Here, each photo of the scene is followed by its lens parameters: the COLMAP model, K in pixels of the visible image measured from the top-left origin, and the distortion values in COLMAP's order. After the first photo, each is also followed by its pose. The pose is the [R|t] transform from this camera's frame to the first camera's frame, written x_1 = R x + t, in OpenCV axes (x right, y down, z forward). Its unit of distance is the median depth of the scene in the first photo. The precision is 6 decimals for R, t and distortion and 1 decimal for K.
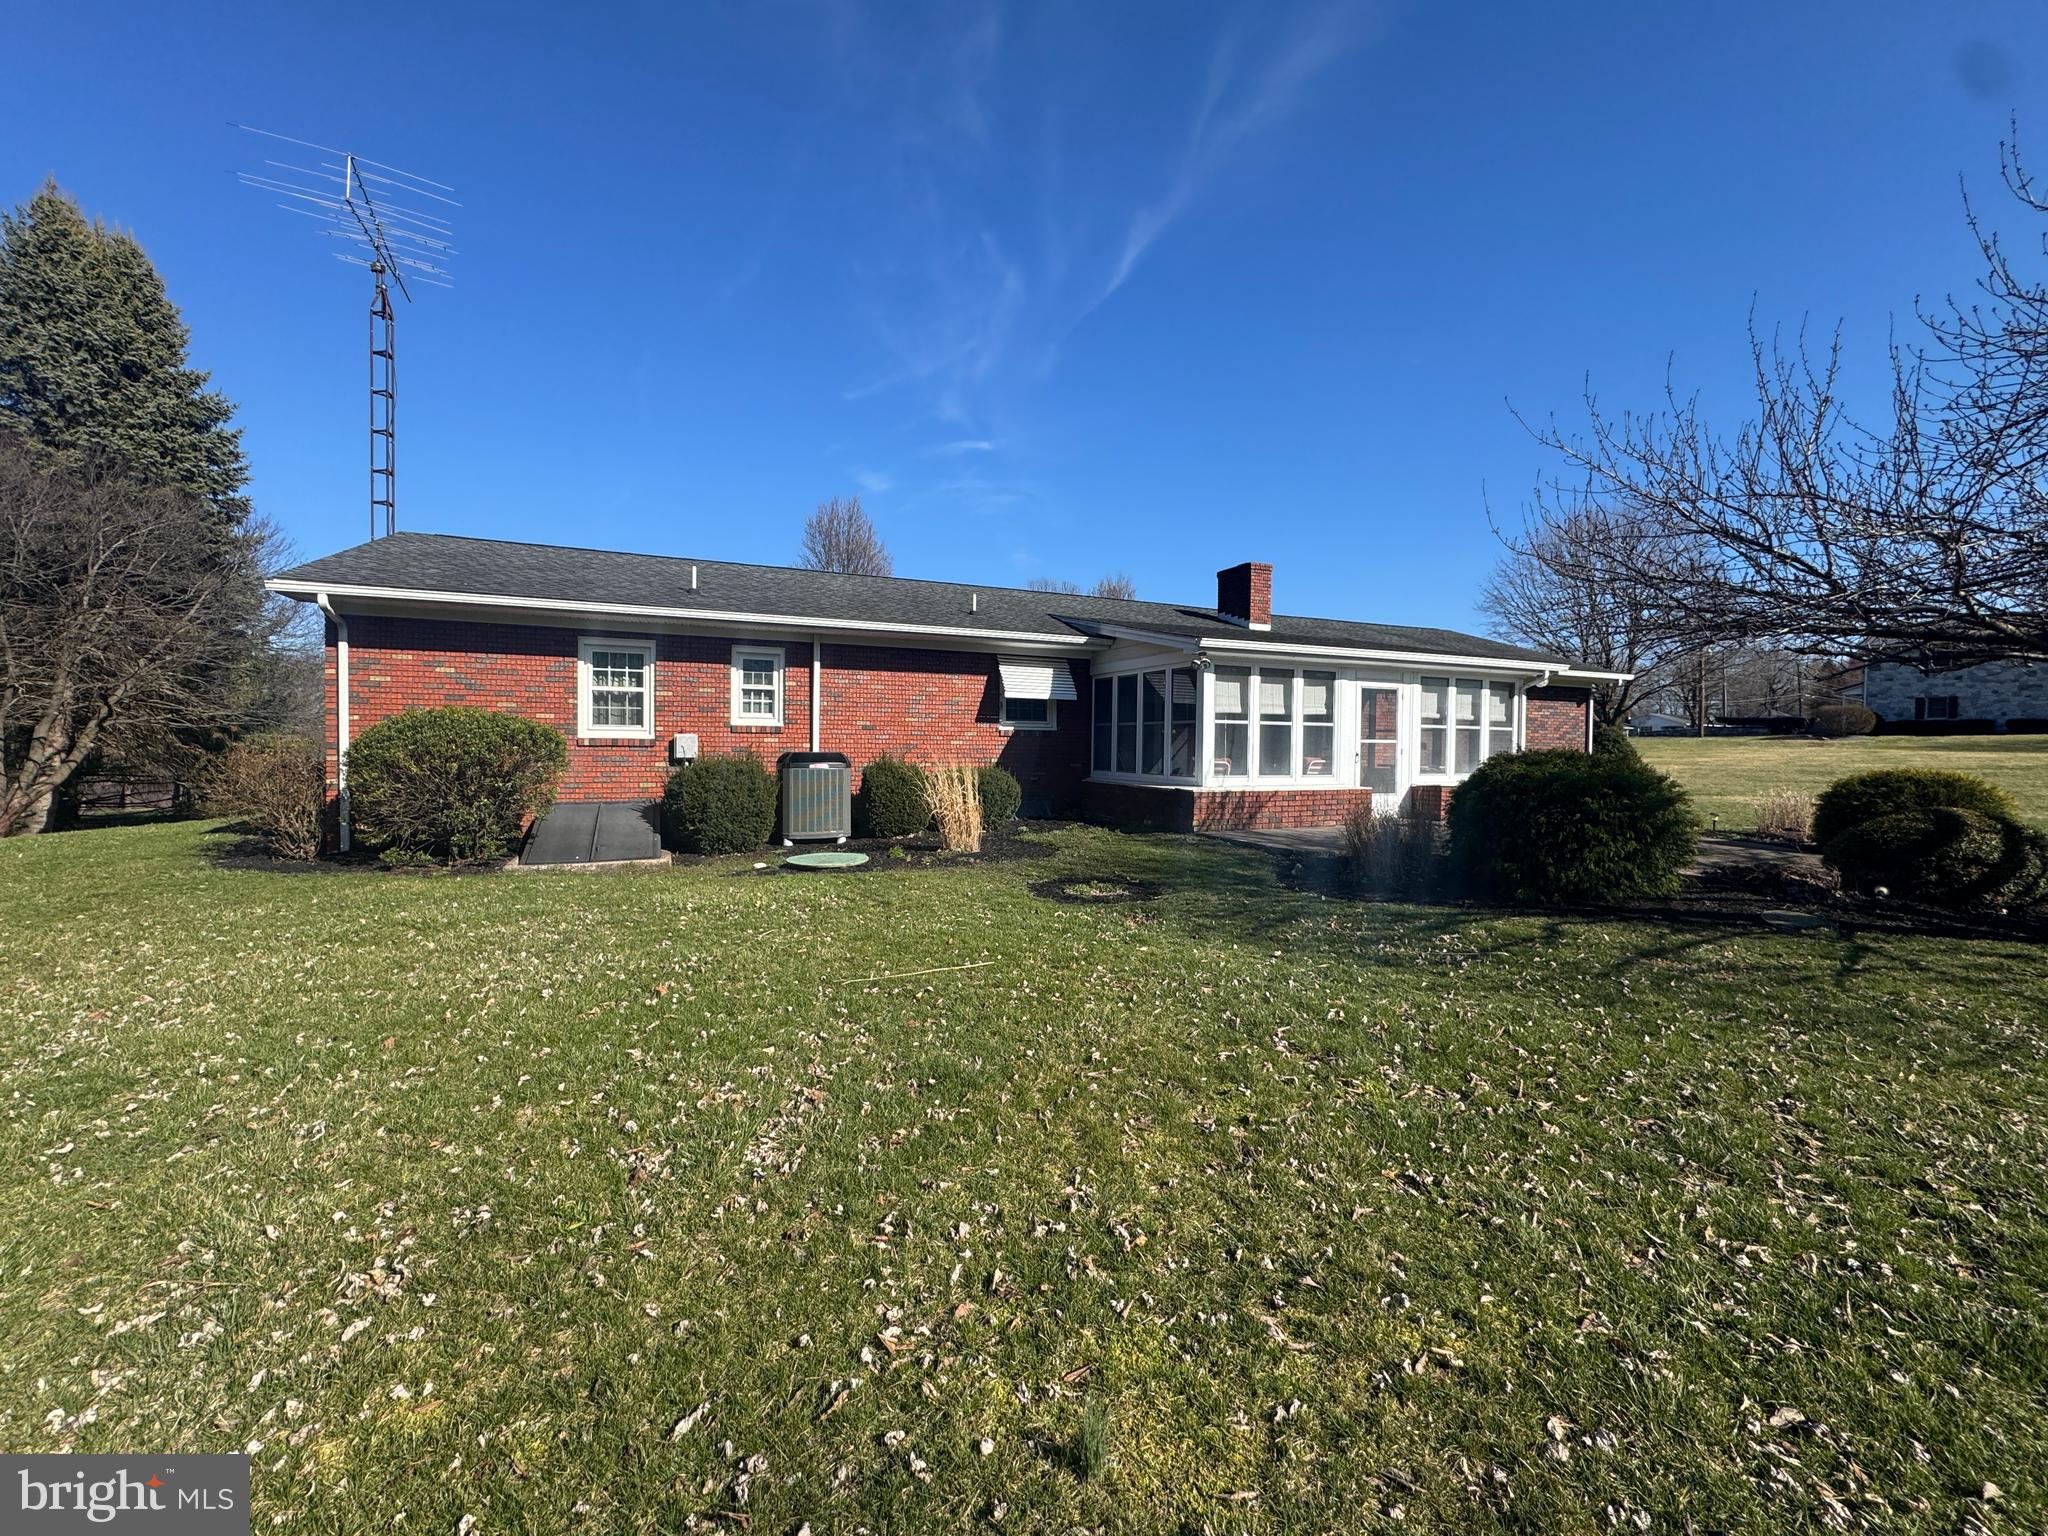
lens RADIAL K [[816.8, 0, 1022.7], [0, 816.8, 763.8], [0, 0, 1]] dist [-0.002166, -0.000093]
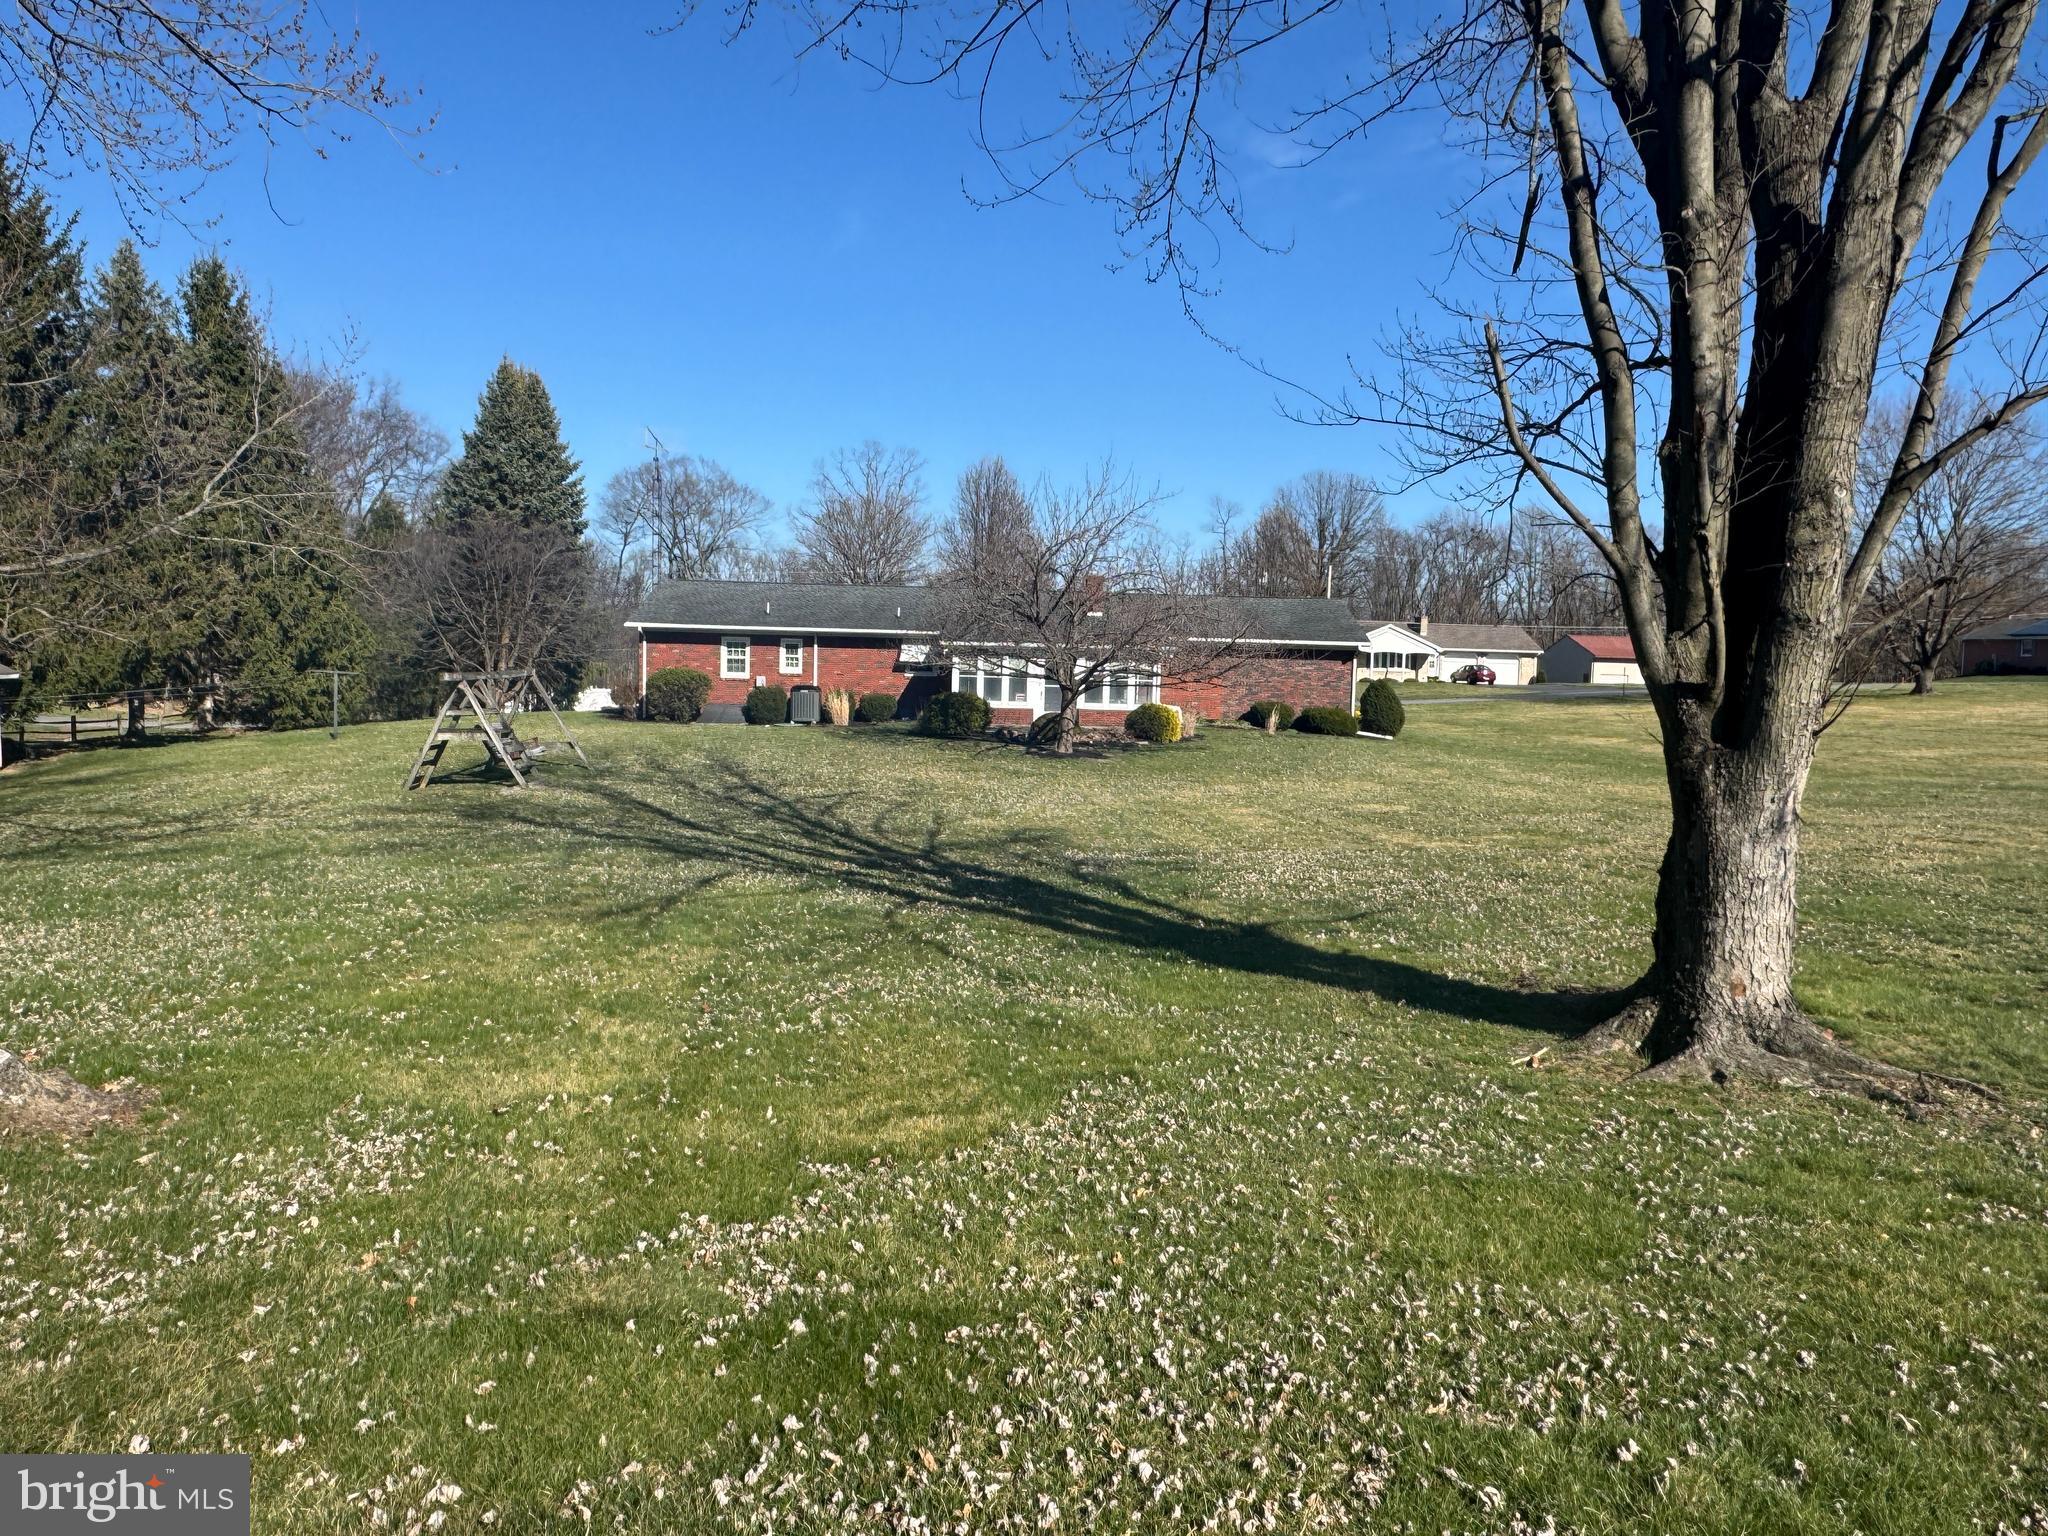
lens RADIAL K [[1433.3, 0, 1024.0], [0, 1433.3, 768.0], [0, 0, 1]] dist [-0.002024, -0.000683]
pose [[0.918157, 0.044623, -0.393695, 1.828005], [-0.028335, 0.998489, 0.047092, 0.010694], [0.395201, -0.032083, 0.918034, -2.380524]]
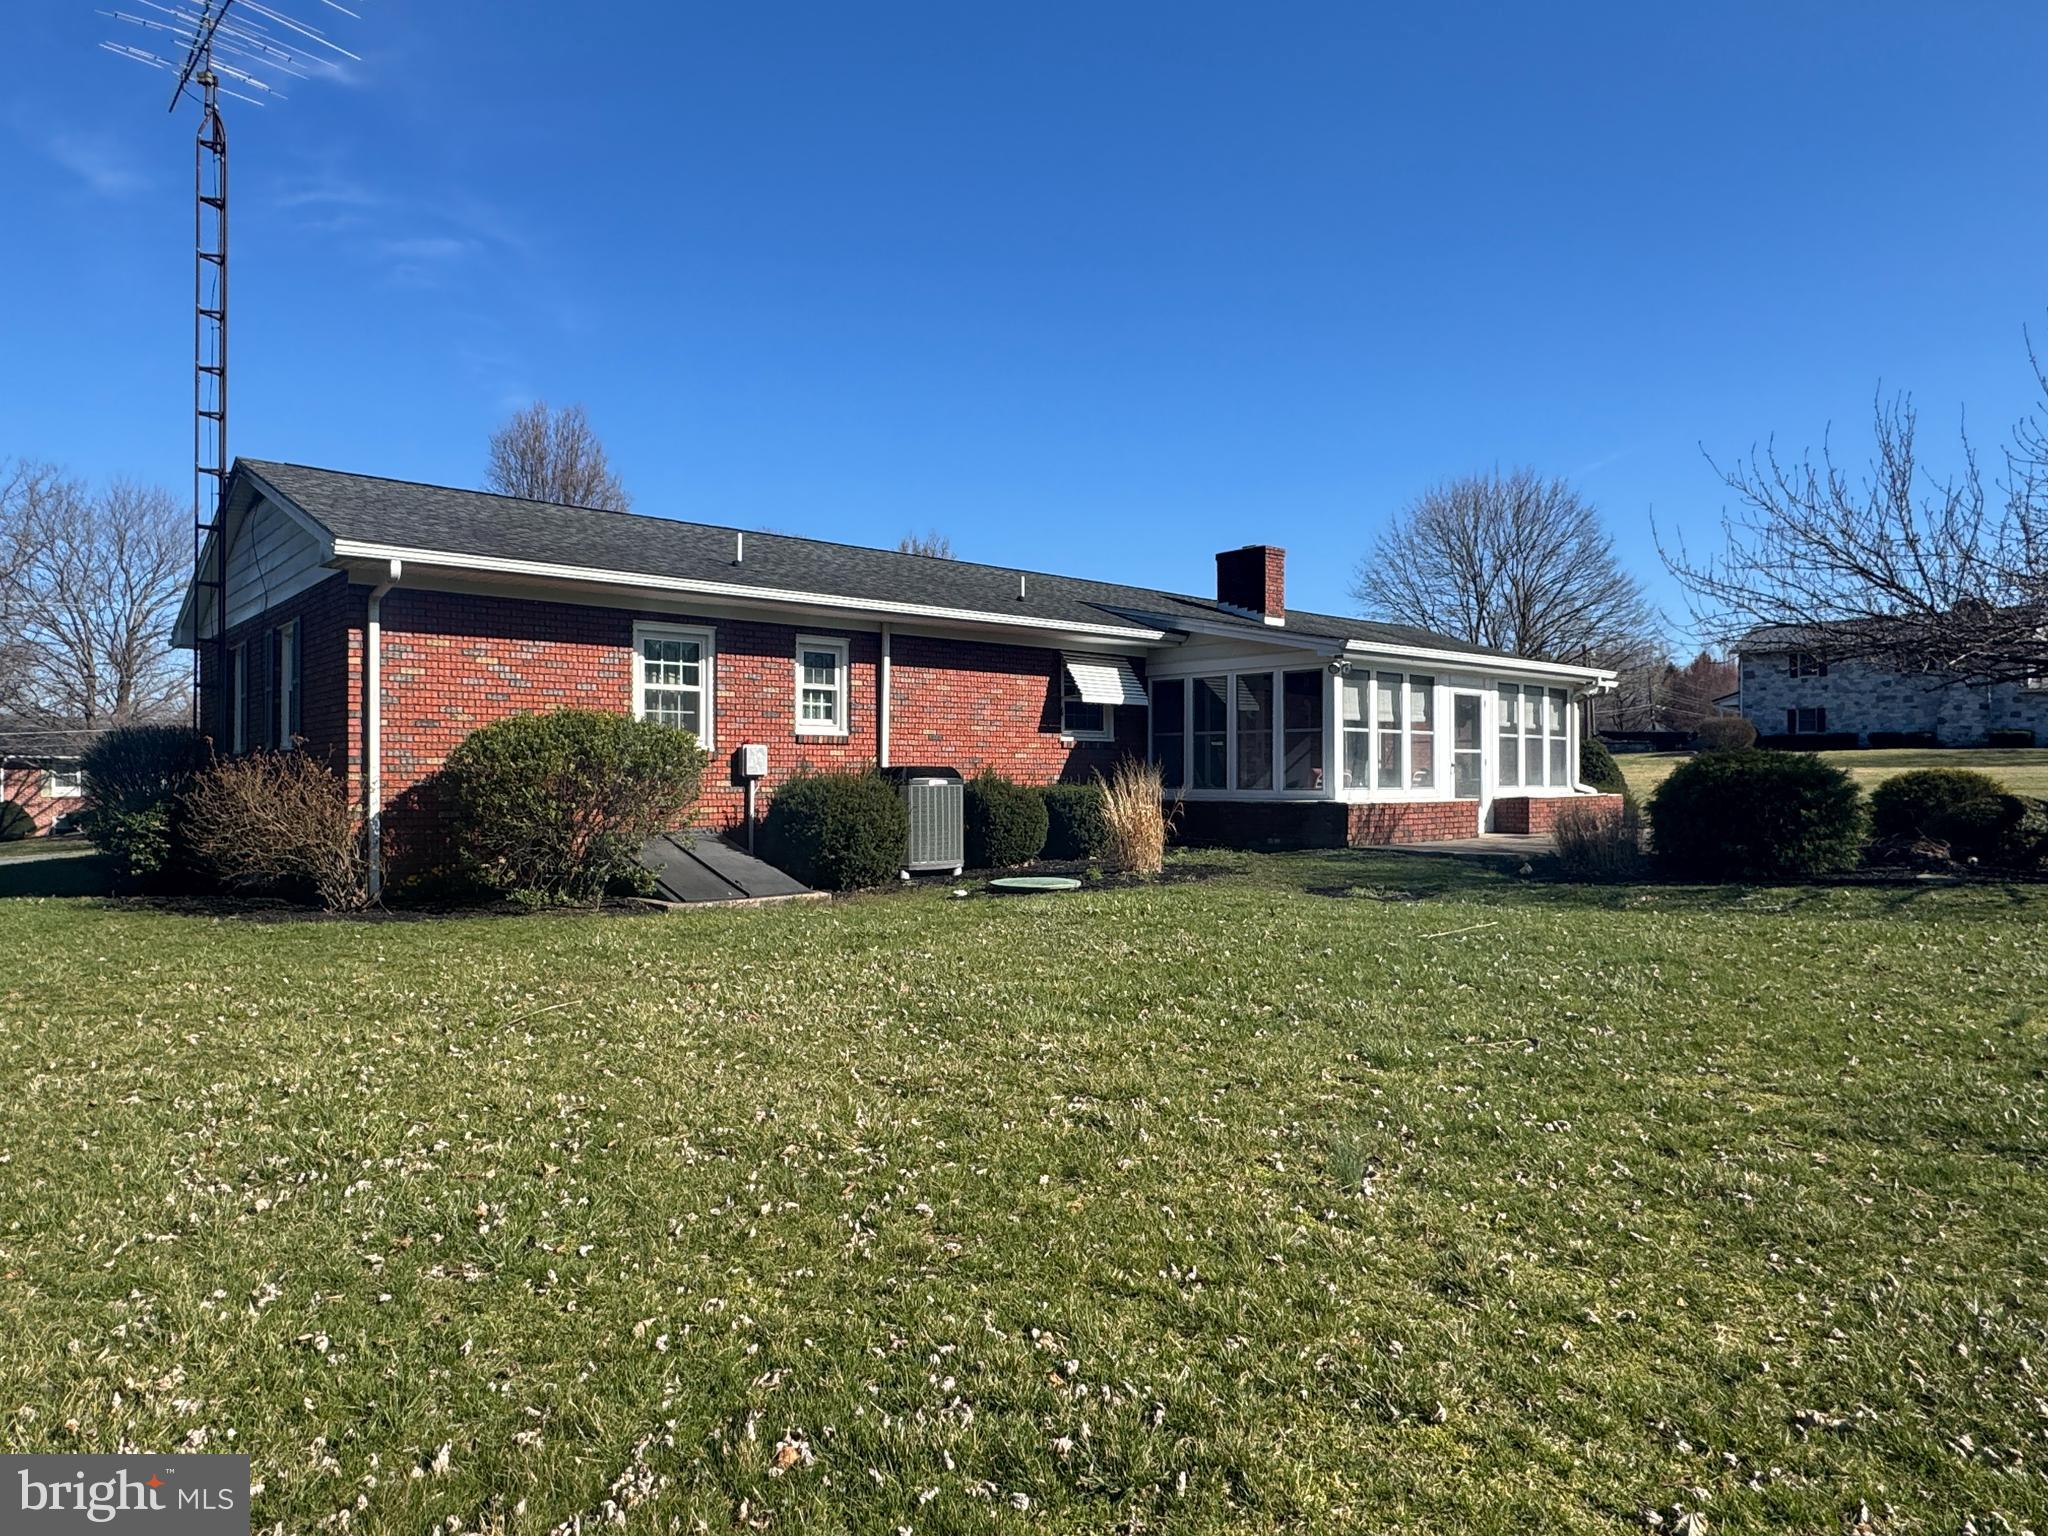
lens RADIAL K [[1228.7, 0, 1024.0], [0, 1228.7, 768.0], [0, 0, 1]] dist [0.000621, -0.000568]
pose [[0.956473, -0.009211, 0.291676, -0.480947], [0.017737, 0.999489, -0.026599, 0.021000], [-0.291282, 0.030615, 0.956147, -0.207907]]
